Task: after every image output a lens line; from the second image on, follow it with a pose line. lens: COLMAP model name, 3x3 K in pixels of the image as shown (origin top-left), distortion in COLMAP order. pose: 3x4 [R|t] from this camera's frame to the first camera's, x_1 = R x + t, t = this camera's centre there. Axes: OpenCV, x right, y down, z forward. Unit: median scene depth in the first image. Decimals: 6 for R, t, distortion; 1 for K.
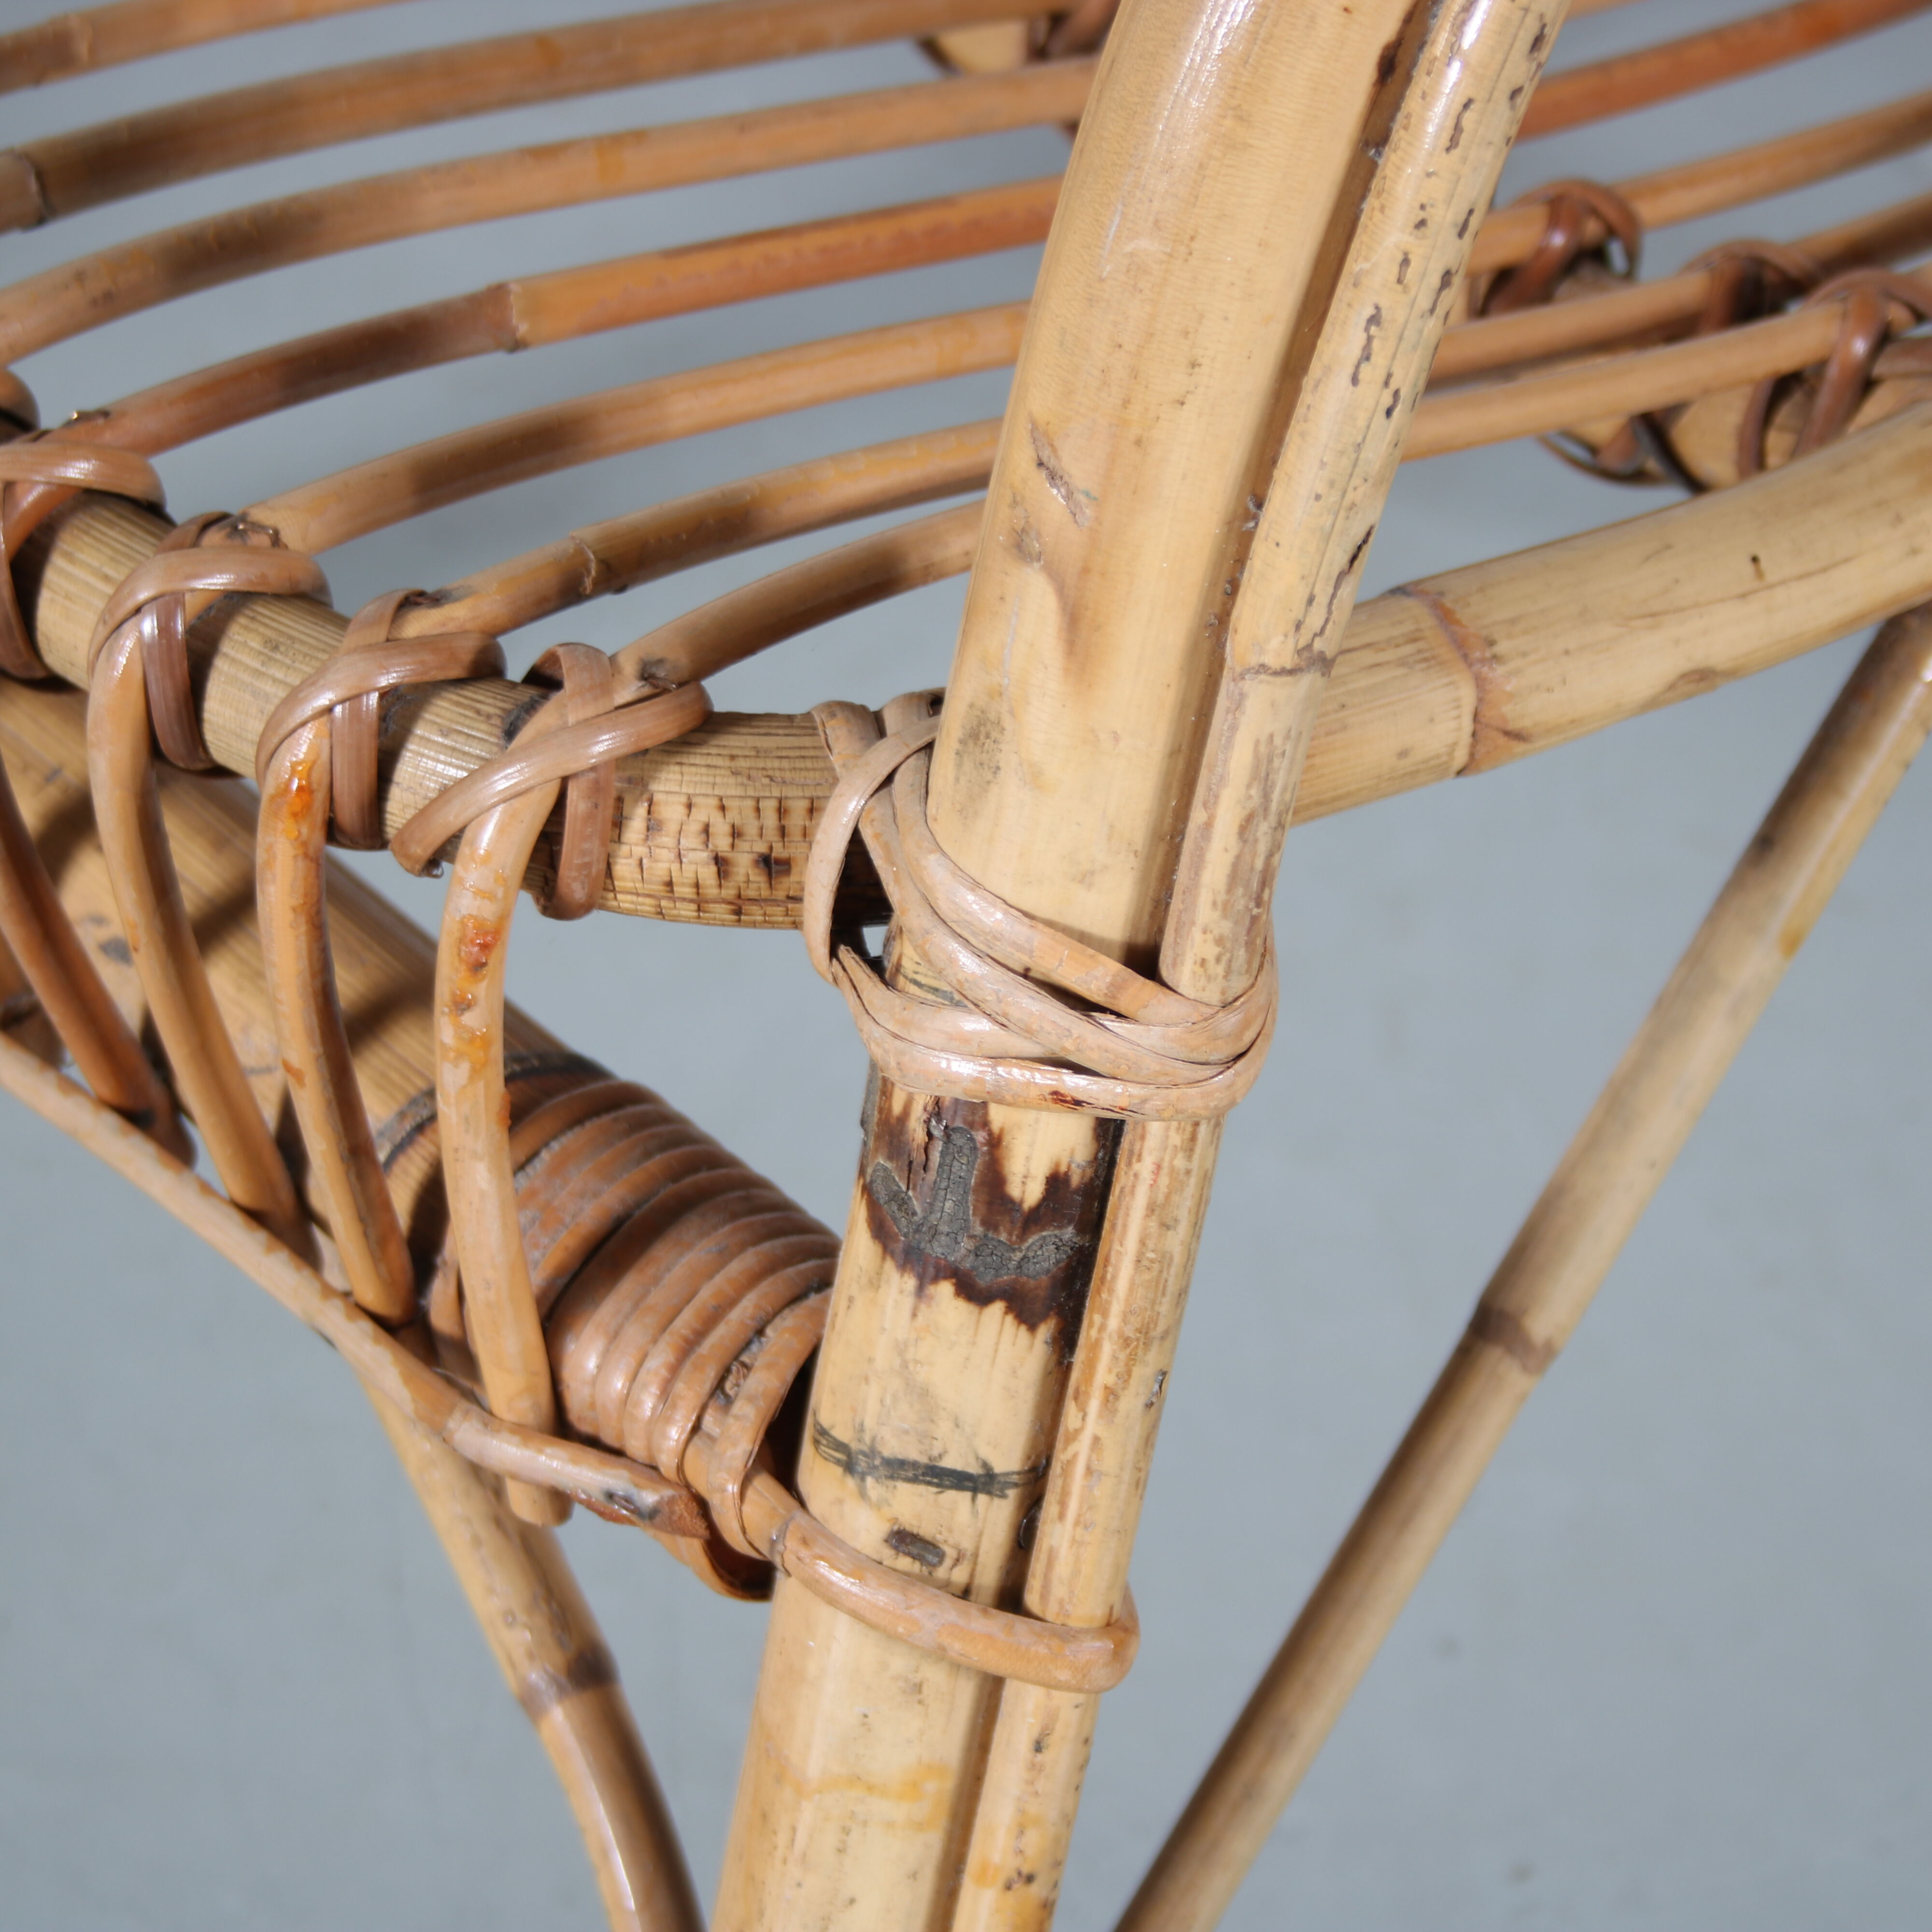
lens RADIAL K [[6584.0, 0, 966.0], [0, 6584.0, 966.0], [0, 0, 1]] dist [0.008614, 0.113598]
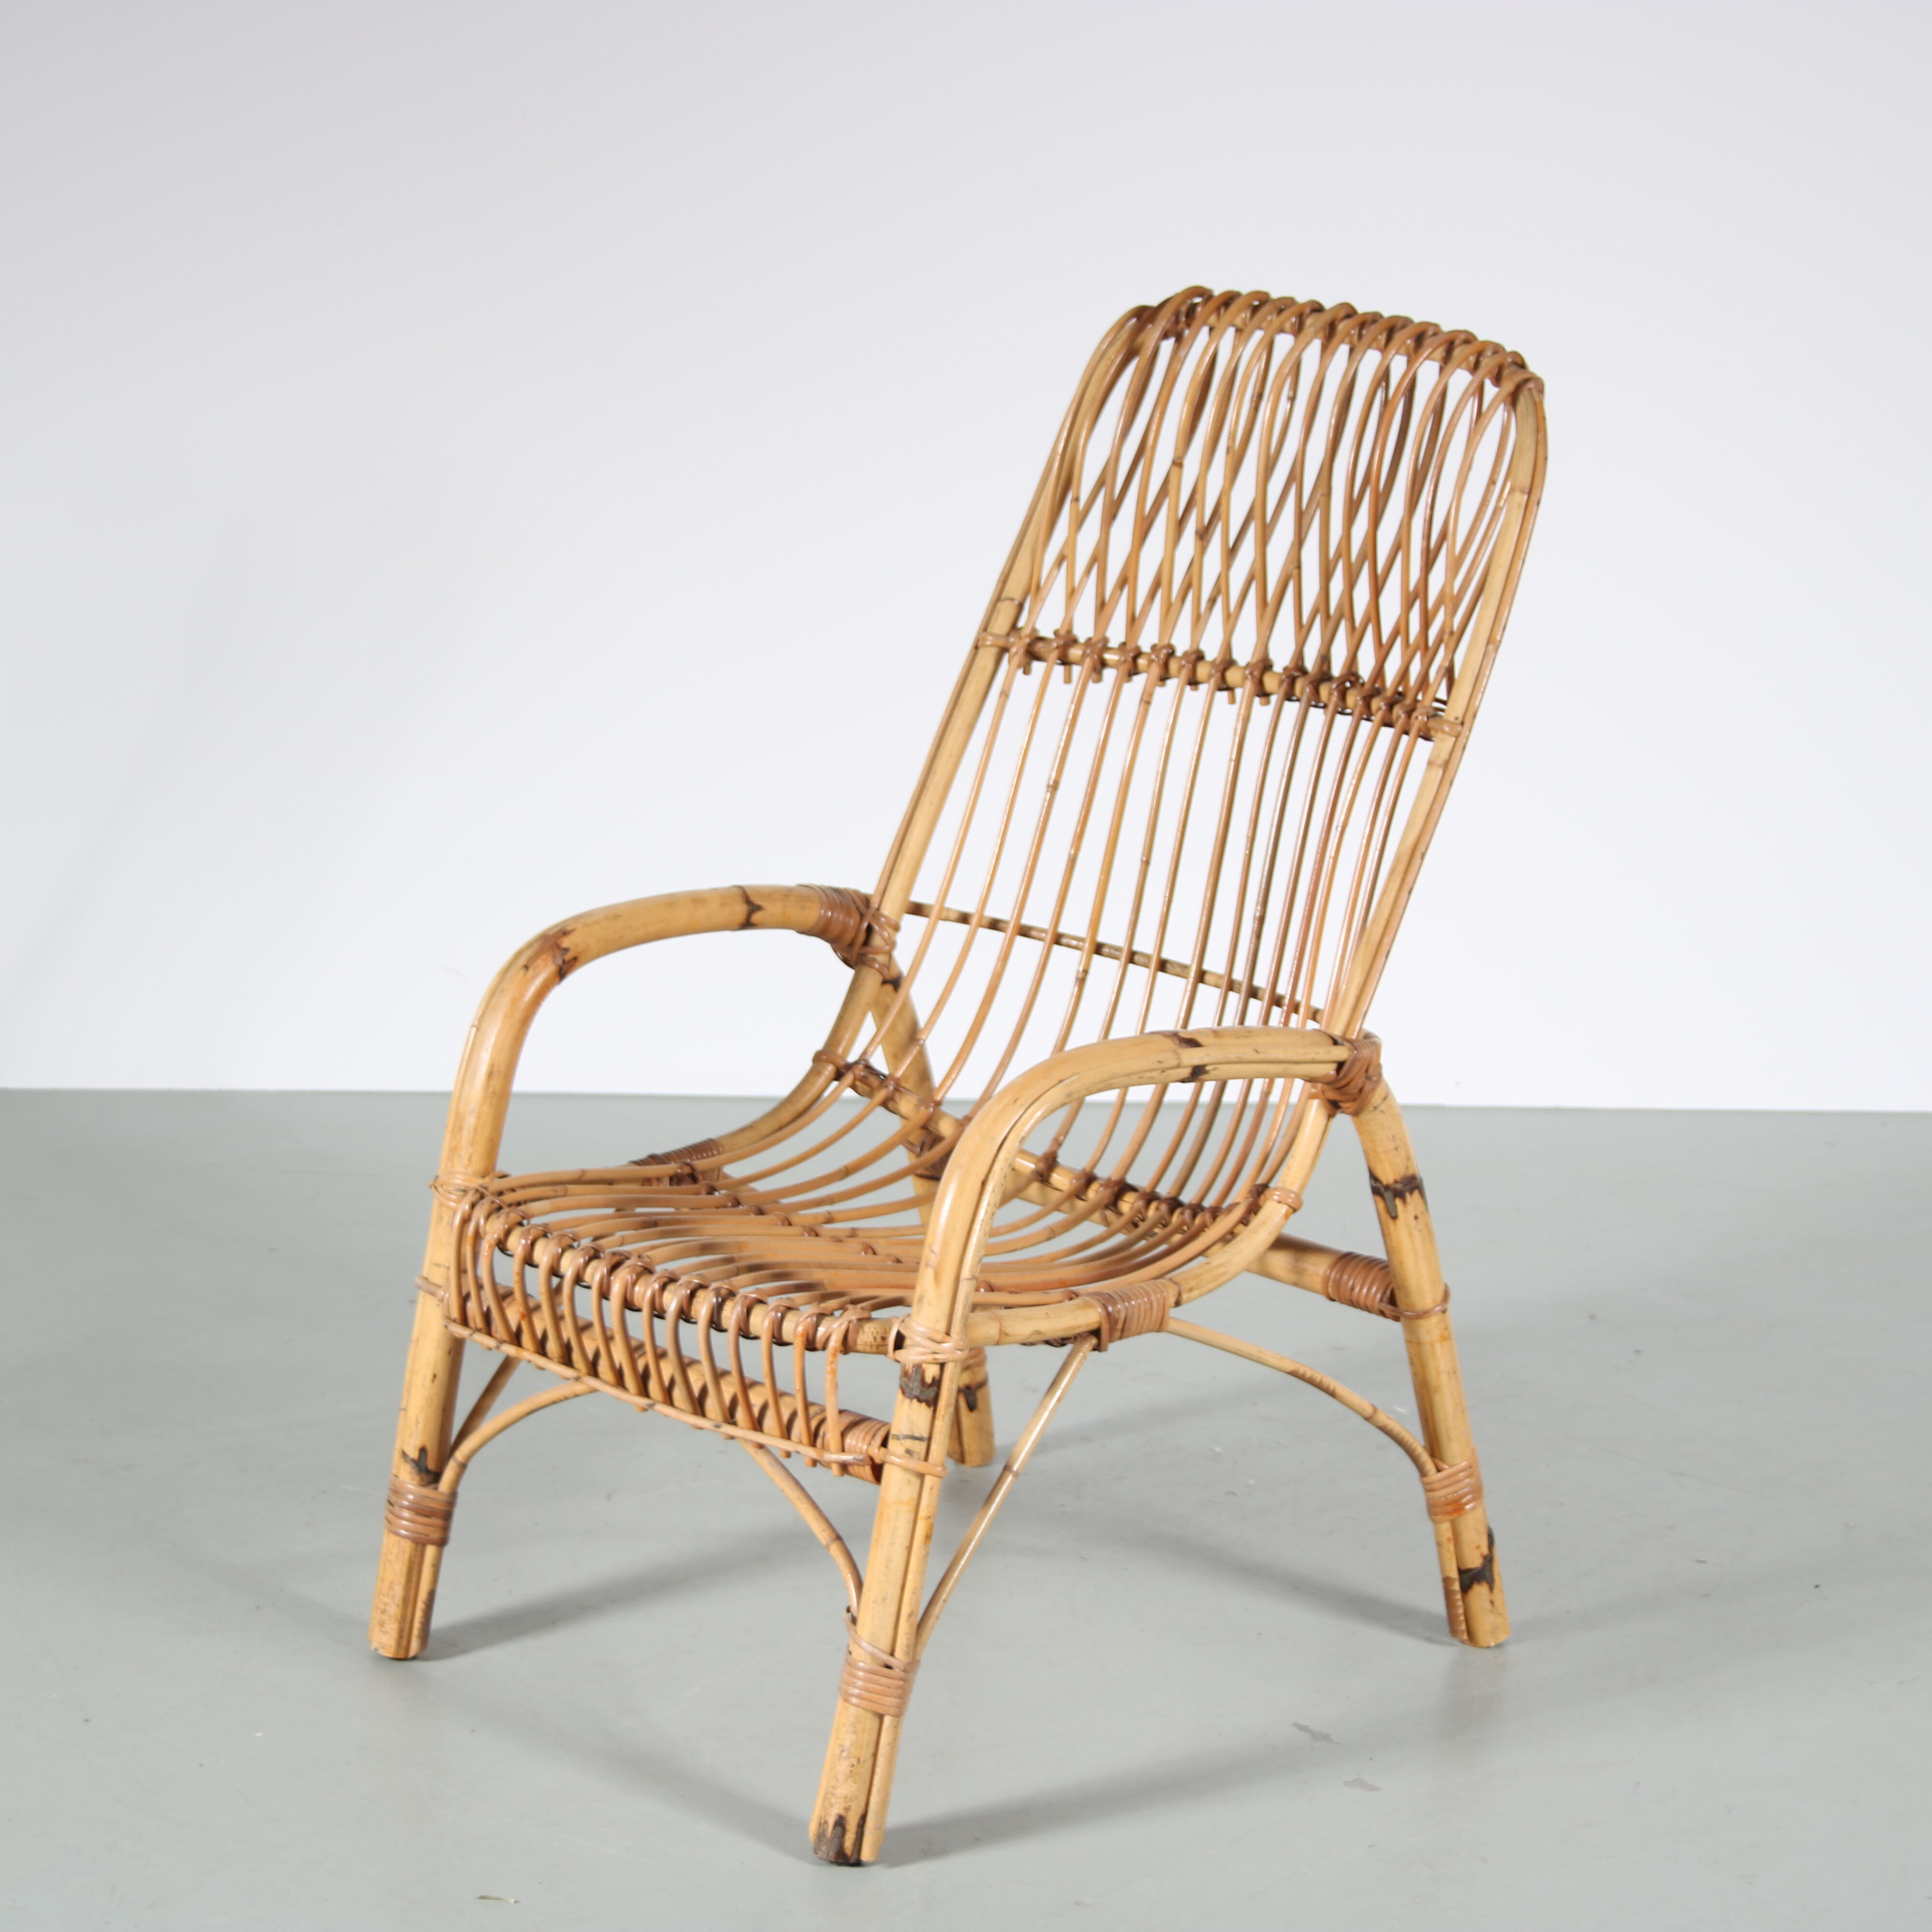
lens RADIAL K [[5705.7, 0, 966.0], [0, 5705.7, 966.0], [0, 0, 1]] dist [0.130862, -0.024616]
pose [[0.997506, -0.001800, 0.070556, -0.318231], [0.031056, 0.908893, -0.415870, 1.827824], [-0.063379, 0.417024, 0.906683, -3.830063]]
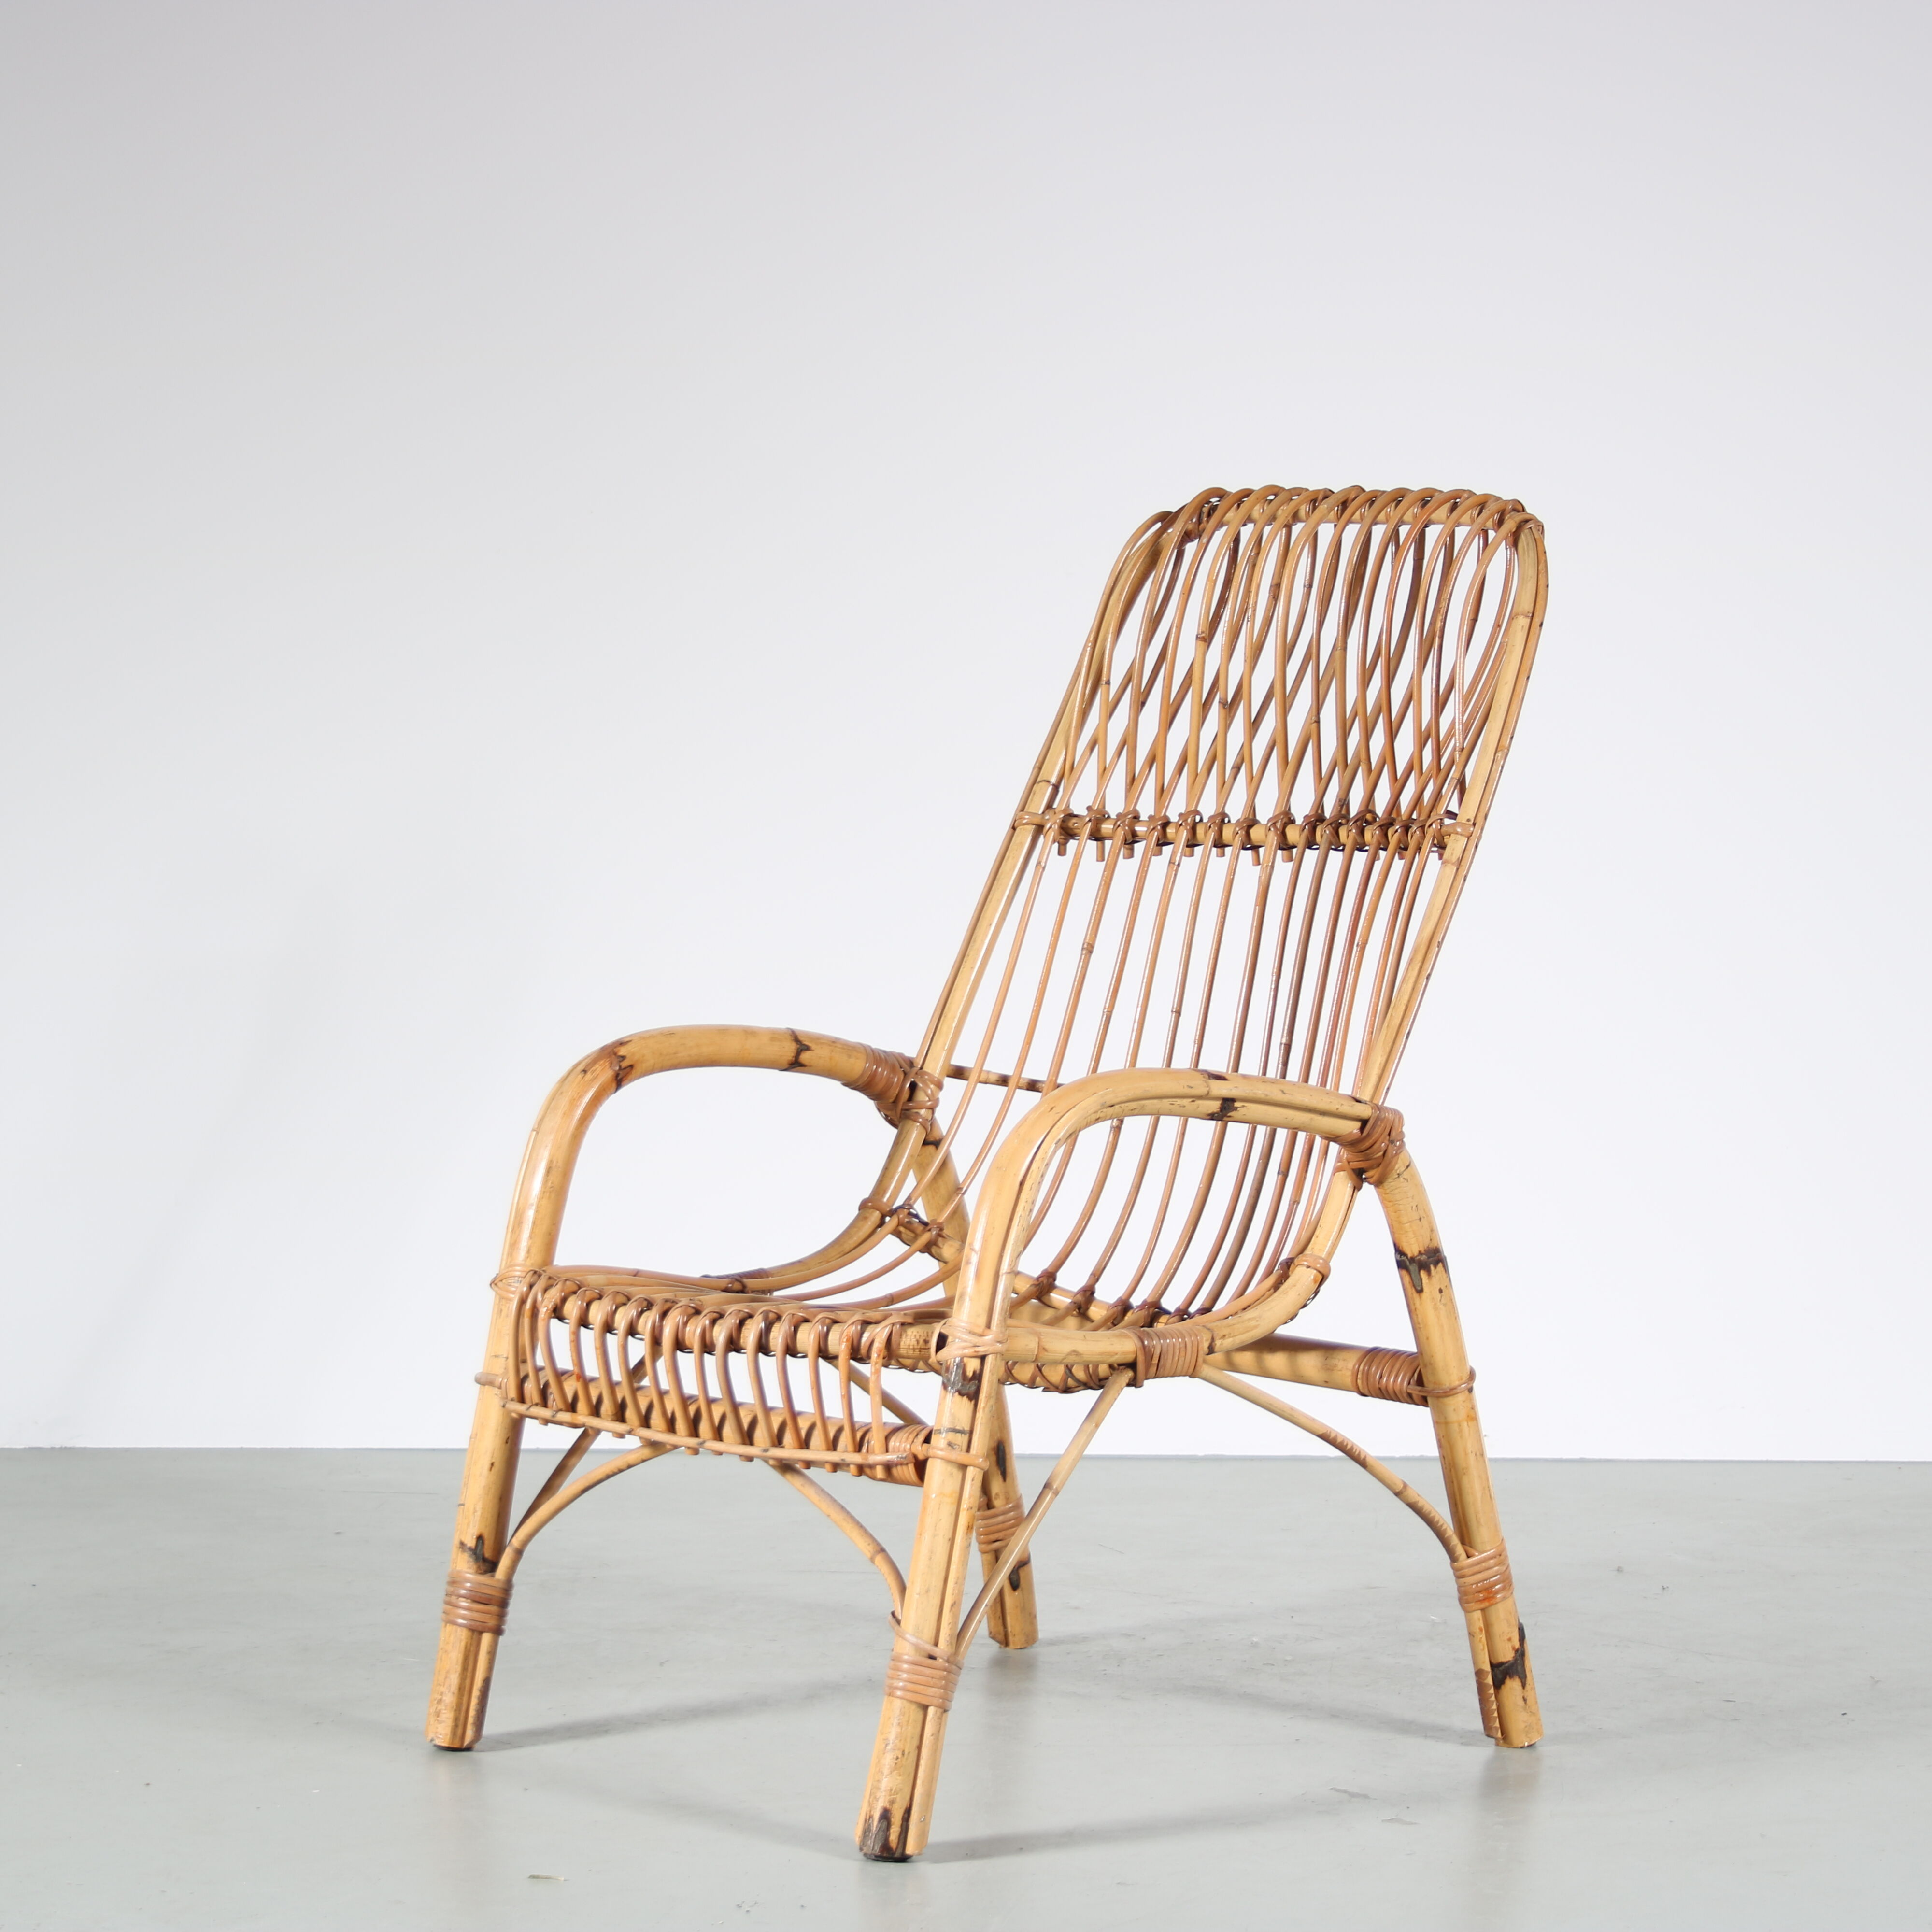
lens RADIAL K [[5471.4, 0, 966.0], [0, 5471.4, 966.0], [0, 0, 1]] dist [0.053321, 1.752977]
pose [[0.998135, 0.005203, 0.060818, -0.304723], [0.031522, 0.809290, -0.586563, 2.702712], [-0.052271, 0.587386, 0.807617, -3.344717]]
